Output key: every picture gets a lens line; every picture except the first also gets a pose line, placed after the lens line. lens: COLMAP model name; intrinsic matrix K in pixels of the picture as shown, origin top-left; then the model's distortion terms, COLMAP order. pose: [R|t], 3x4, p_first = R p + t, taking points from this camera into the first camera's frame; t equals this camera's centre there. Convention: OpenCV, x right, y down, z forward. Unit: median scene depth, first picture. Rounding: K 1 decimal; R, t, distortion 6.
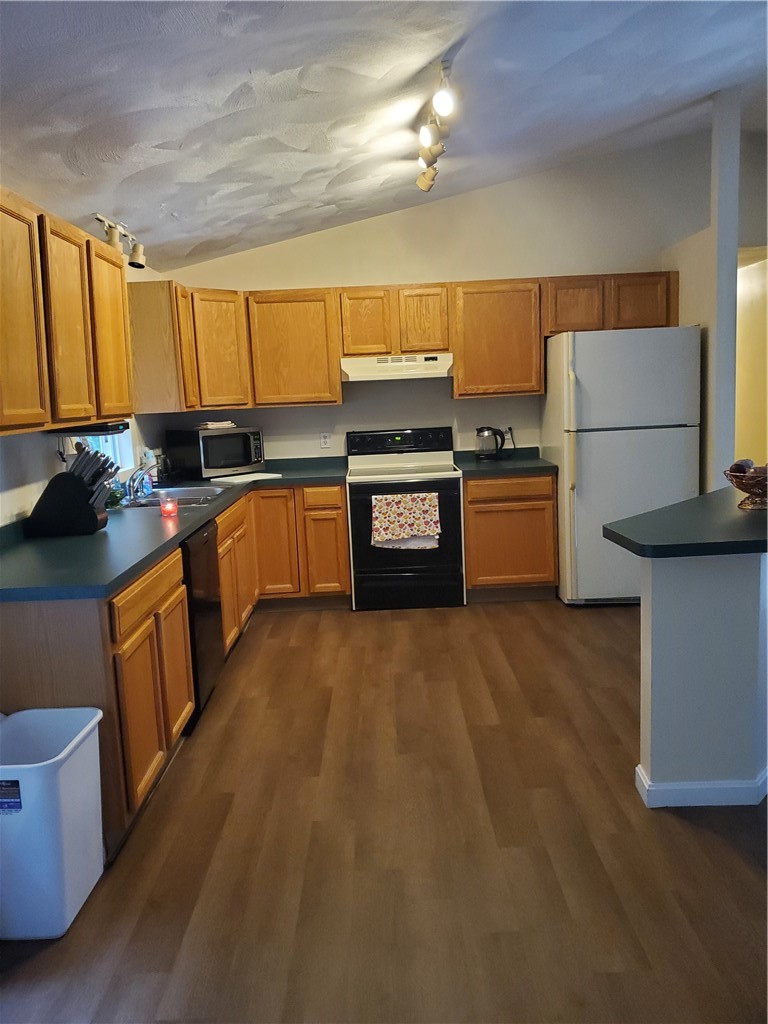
lens RADIAL K [[797.4, 0, 390.0], [0, 797.4, 513.6], [0, 0, 1]] dist [-0.002856, -0.007407]
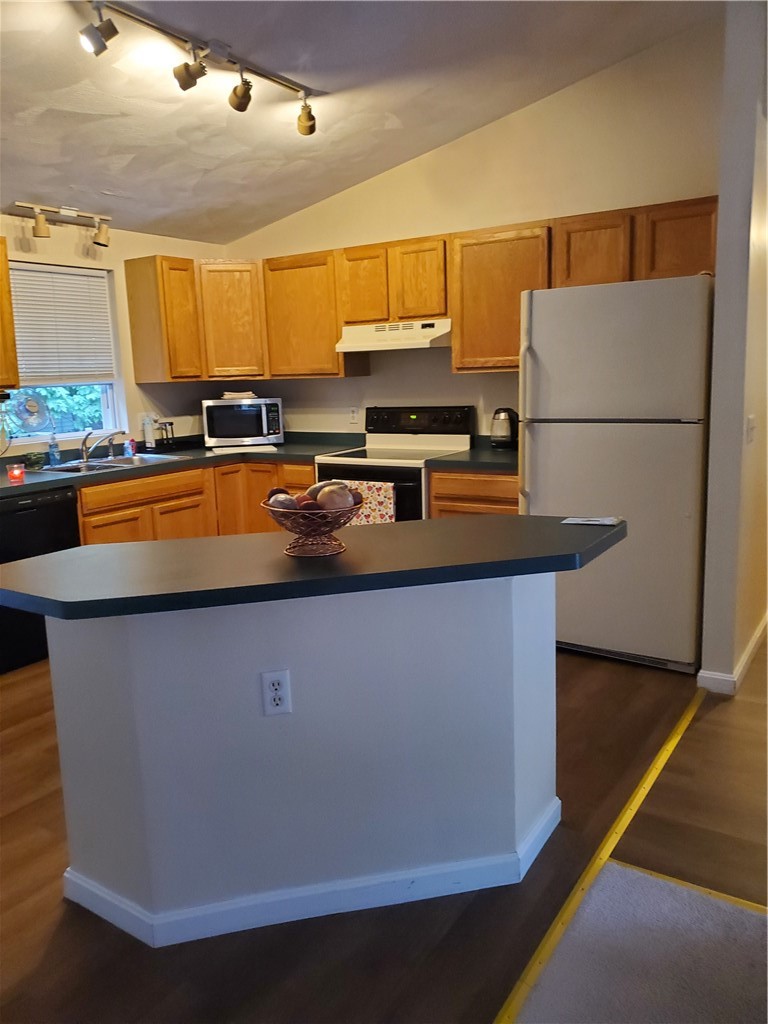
lens RADIAL K [[792.2, 0, 384.0], [0, 792.2, 512.0], [0, 0, 1]] dist [-0.030407, -0.001235]
pose [[0.827988, 0.116306, -0.548551, 0.503962], [-0.089682, 0.993127, 0.075200, -0.056279], [0.553528, -0.013069, 0.832728, 0.268833]]
